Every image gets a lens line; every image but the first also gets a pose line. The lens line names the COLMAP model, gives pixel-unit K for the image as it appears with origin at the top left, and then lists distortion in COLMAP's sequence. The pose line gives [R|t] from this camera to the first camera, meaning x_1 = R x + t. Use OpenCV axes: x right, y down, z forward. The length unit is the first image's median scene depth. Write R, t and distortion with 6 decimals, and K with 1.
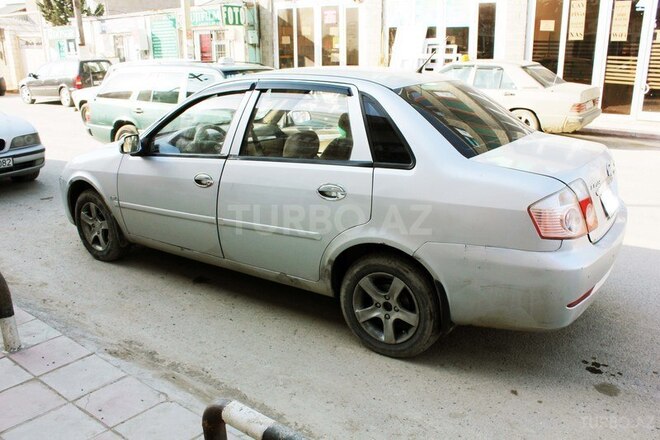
lens RADIAL K [[564.8, 0, 331.9], [0, 564.8, 224.6], [0, 0, 1]] dist [-0.138885, 0.097522]
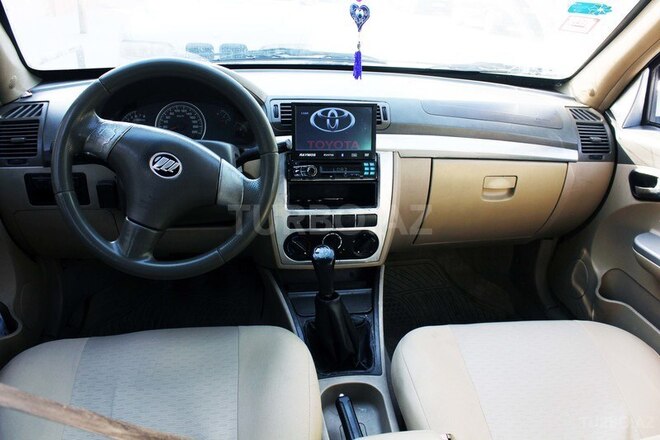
lens RADIAL K [[564.8, 0, 326.7], [0, 564.8, 218.8], [0, 0, 1]] dist [-0.138885, 0.097522]
pose [[0.689653, 0.322563, -0.648330, -0.005096], [-0.261609, 0.945825, 0.192292, -0.144153], [0.675233, 0.036994, 0.736676, 0.717949]]
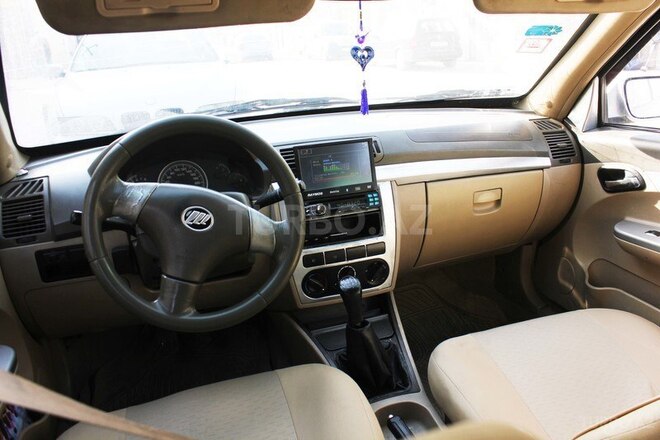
lens RADIAL K [[564.8, 0, 336.6], [0, 564.8, 217.3], [0, 0, 1]] dist [-0.138885, 0.097522]
pose [[0.804171, 0.155021, -0.573827, -0.020574], [-0.133133, 0.987840, 0.080293, -0.133779], [0.579297, 0.011826, 0.815031, 0.691639]]
